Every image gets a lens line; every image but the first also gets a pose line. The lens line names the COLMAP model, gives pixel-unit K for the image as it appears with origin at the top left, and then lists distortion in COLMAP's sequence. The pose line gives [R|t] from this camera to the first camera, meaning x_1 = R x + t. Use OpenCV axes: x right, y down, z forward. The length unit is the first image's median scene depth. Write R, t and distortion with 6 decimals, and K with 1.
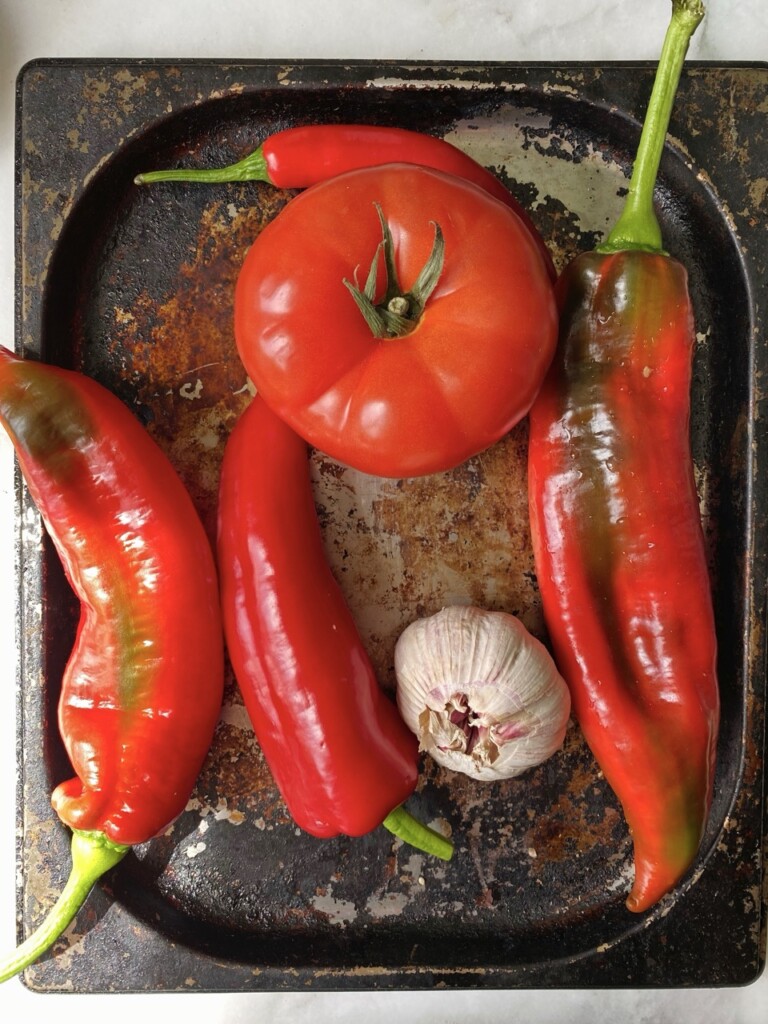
lens RADIAL K [[775.3, 0, 384.2], [0, 775.3, 511.0], [0, 0, 1]] dist [0.008163, 0.000134]
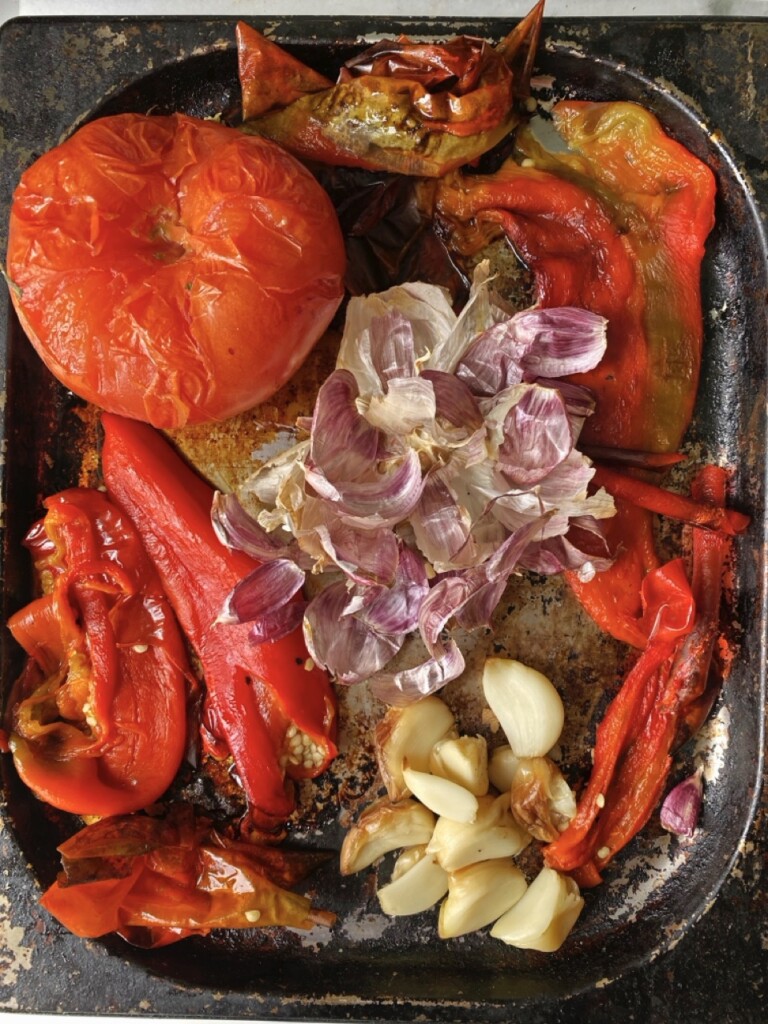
lens RADIAL K [[775.3, 0, 383.7], [0, 775.3, 512.9], [0, 0, 1]] dist [0.008163, 0.000134]
pose [[0.999377, 0.017973, -0.030364, 0.047634], [-0.019073, 0.999158, -0.036337, 0.057908], [0.029685, 0.036894, 0.998878, 0.077253]]
